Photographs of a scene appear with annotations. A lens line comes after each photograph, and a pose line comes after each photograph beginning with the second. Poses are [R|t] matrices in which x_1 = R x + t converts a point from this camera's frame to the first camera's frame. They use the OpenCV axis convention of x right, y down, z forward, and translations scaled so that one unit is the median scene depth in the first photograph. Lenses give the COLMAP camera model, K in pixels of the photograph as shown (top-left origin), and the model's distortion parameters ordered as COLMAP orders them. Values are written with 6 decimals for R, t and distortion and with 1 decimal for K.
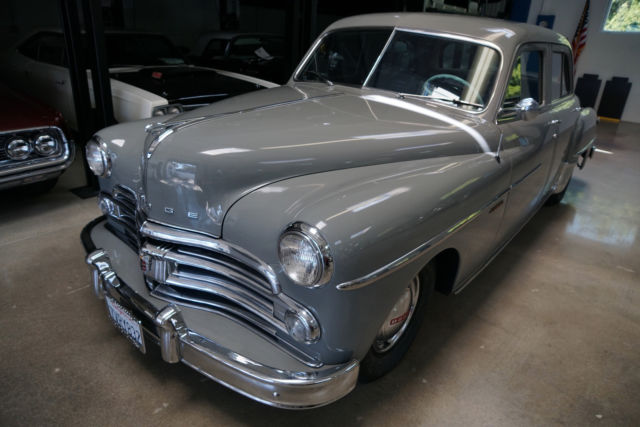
lens RADIAL K [[444.3, 0, 319.2], [0, 444.3, 229.8], [0, 0, 1]] dist [-0.136508, 0.093824]
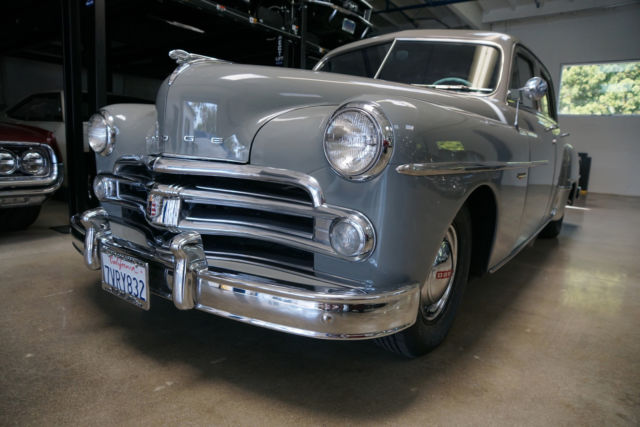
lens RADIAL K [[445.9, 0, 318.5], [0, 445.9, 223.5], [0, 0, 1]] dist [-0.145740, 0.102478]
pose [[0.997758, -0.021689, 0.063315, -0.116922], [0.036933, 0.967380, -0.250622, 0.301691], [-0.055814, 0.252399, 0.966012, 0.135113]]
